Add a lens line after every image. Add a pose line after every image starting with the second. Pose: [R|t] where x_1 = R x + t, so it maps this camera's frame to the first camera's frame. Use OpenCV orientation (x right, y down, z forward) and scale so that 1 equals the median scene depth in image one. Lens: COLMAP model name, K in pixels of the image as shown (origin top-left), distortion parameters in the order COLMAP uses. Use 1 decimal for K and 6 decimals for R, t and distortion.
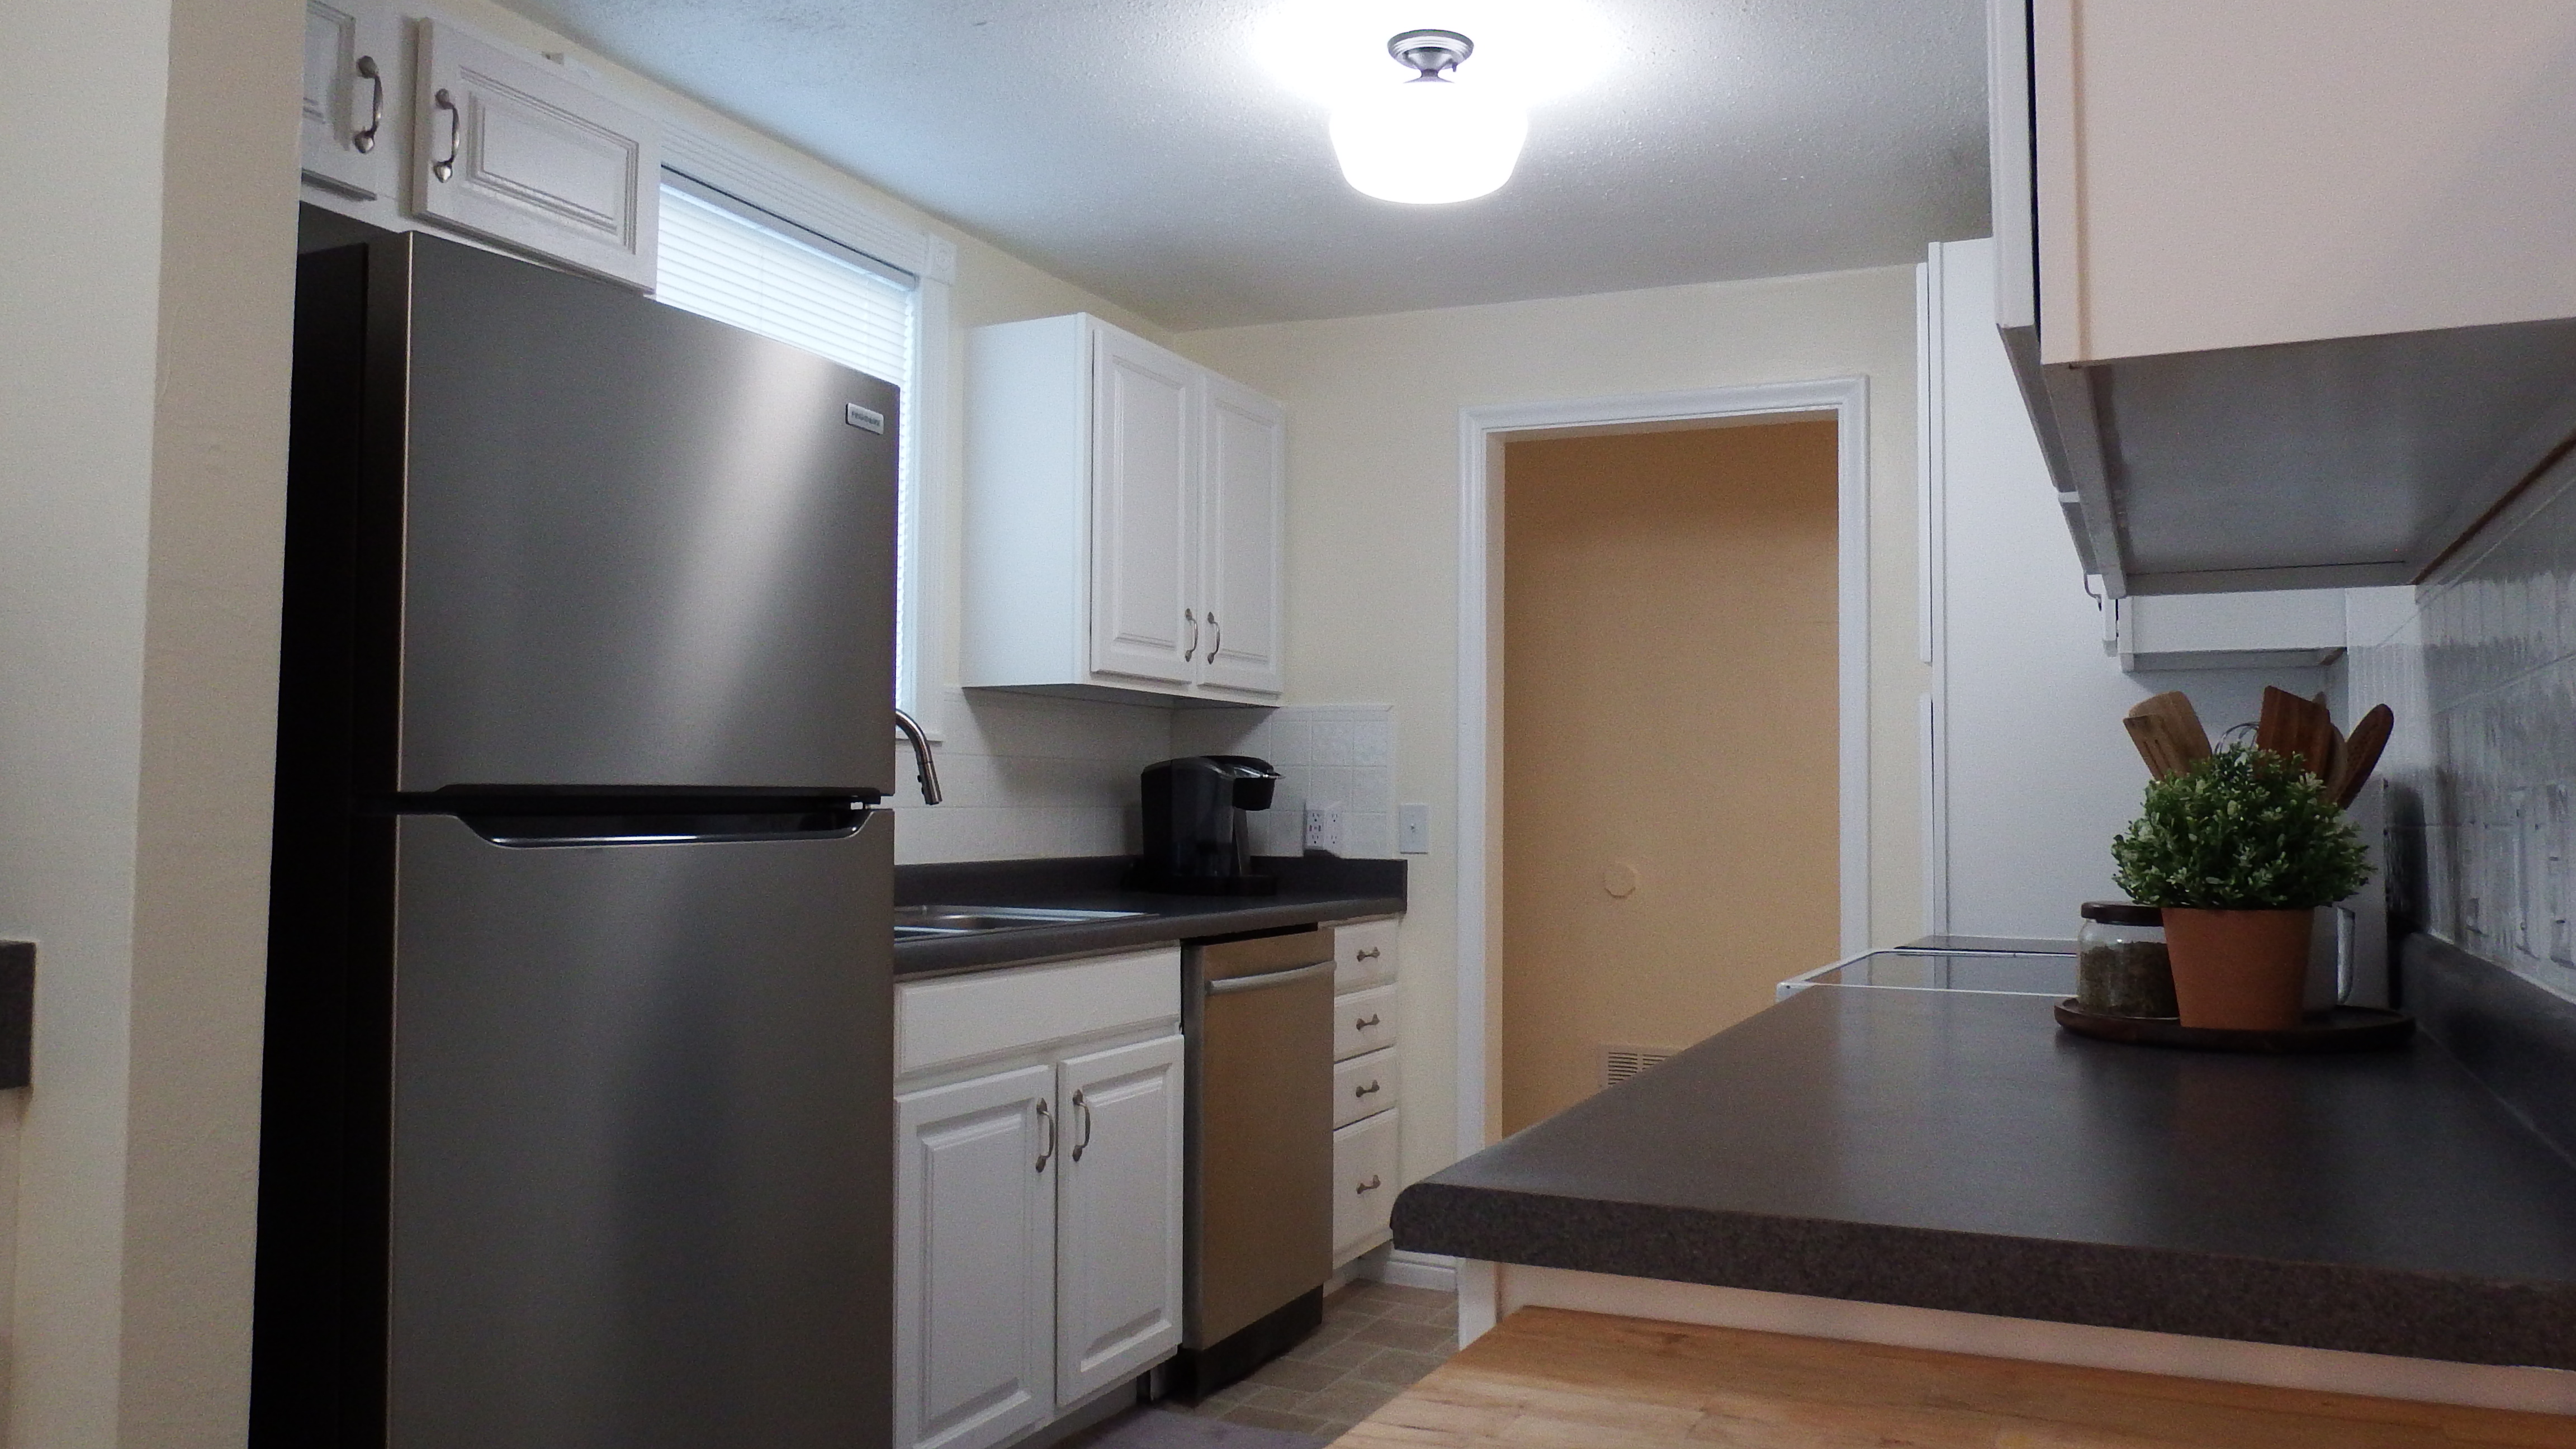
lens RADIAL K [[1851.2, 0, 1249.7], [0, 1851.2, 715.1], [0, 0, 1]] dist [0.000391, -0.032356]
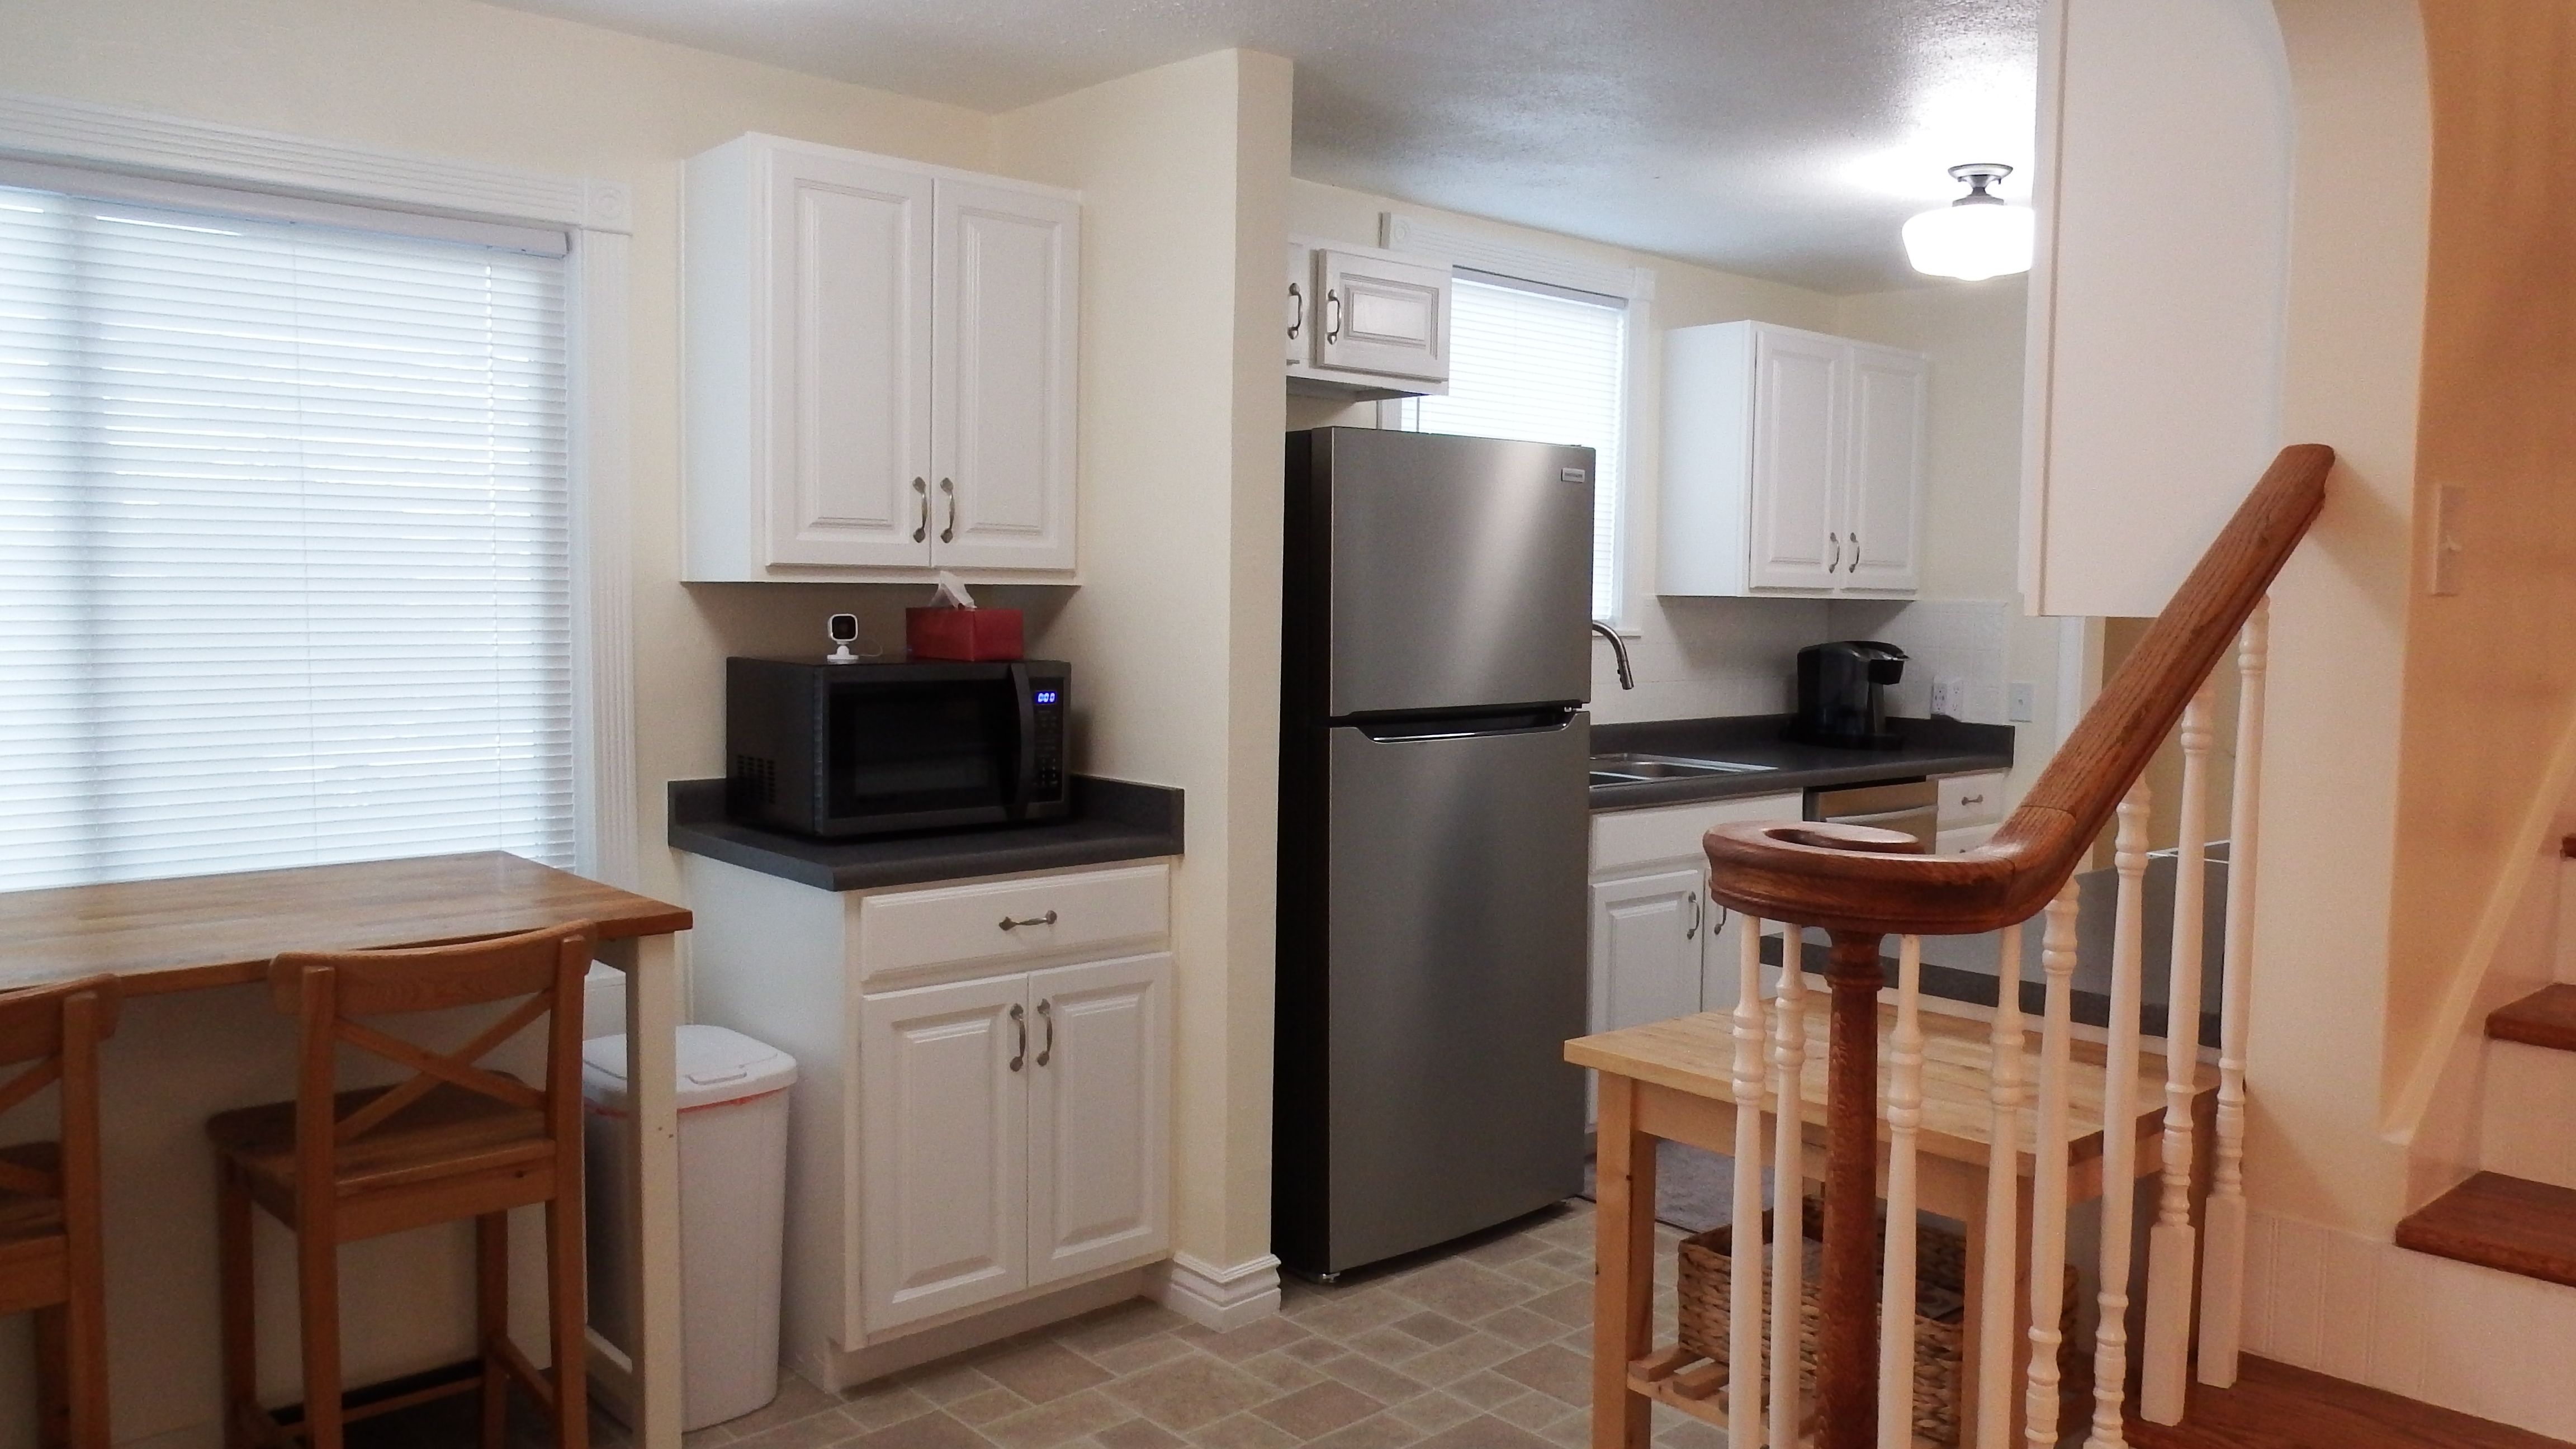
lens RADIAL K [[1851.2, 0, 1285.1], [0, 1851.2, 709.8], [0, 0, 1]] dist [0.000391, -0.032356]
pose [[0.926563, 0.031821, -0.374792, 0.122724], [0.009600, 0.994090, 0.108133, -0.093413], [0.376017, -0.103790, 0.920781, -0.437216]]
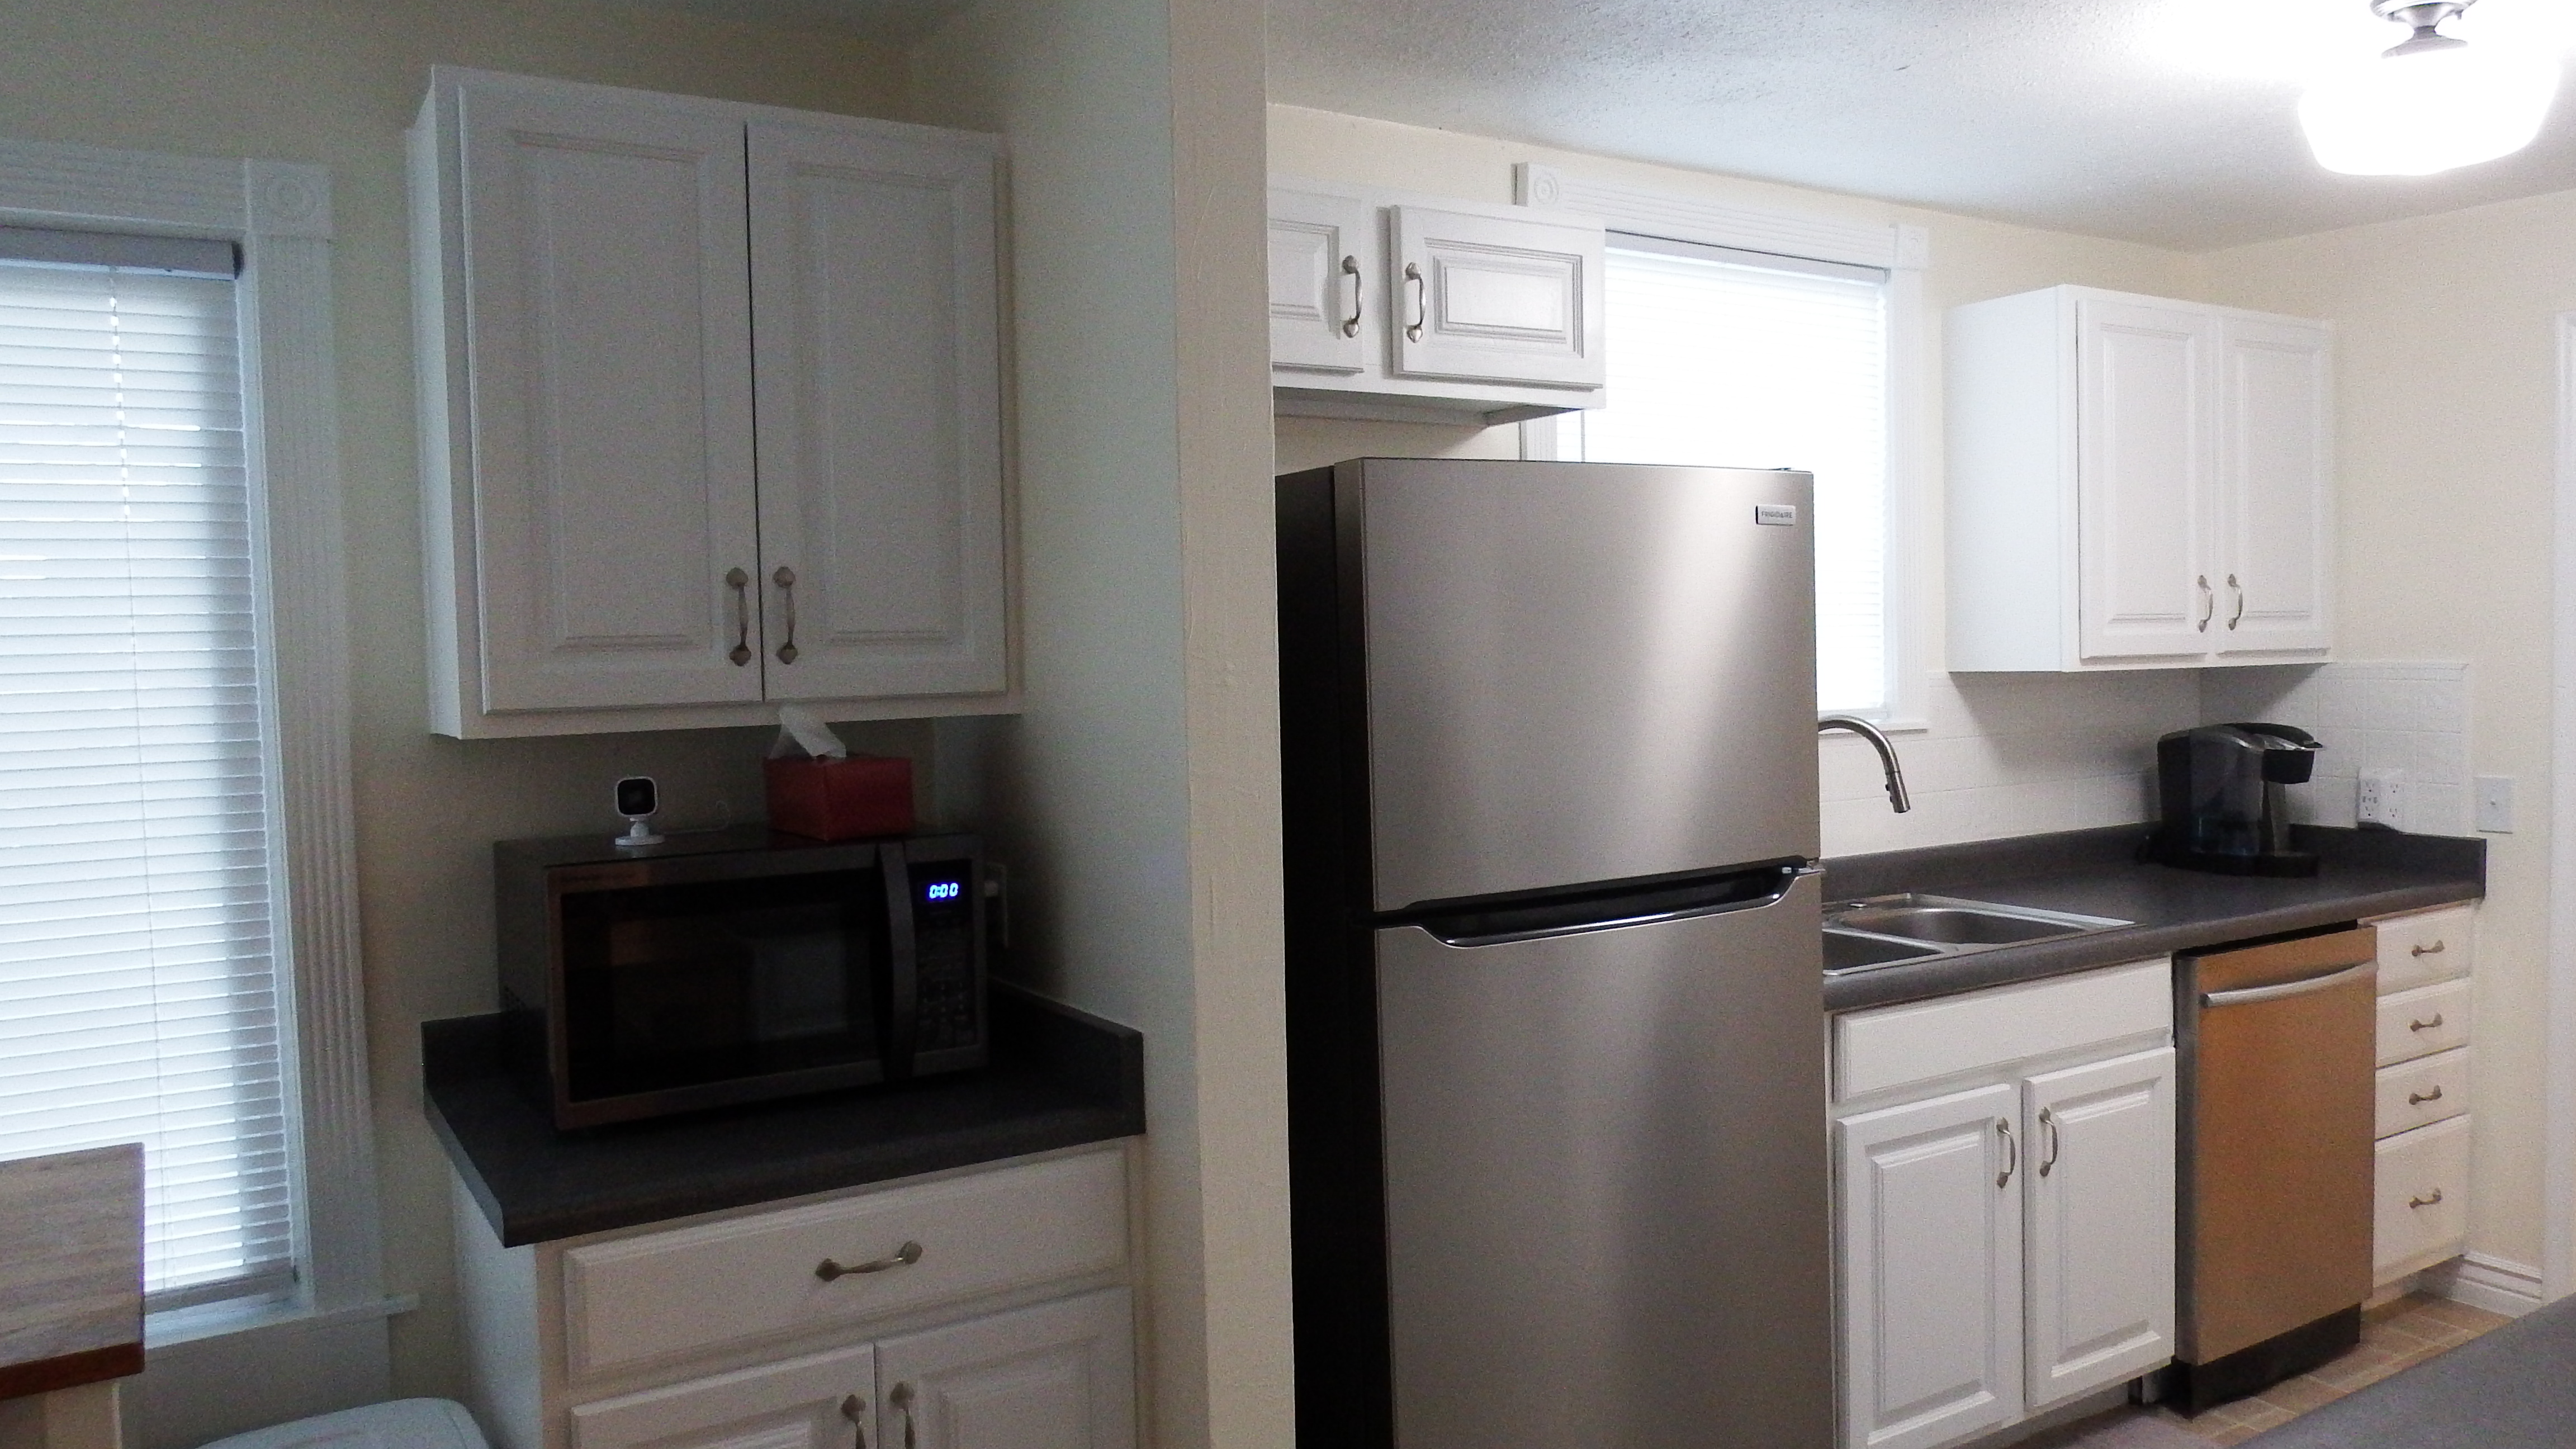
lens RADIAL K [[1851.2, 0, 1293.2], [0, 1851.2, 731.2], [0, 0, 1]] dist [0.000391, -0.032356]
pose [[0.849476, -0.004605, -0.527607, 0.082521], [0.055892, 0.995121, 0.081305, -0.096601], [0.524658, -0.098556, 0.845589, -0.046725]]
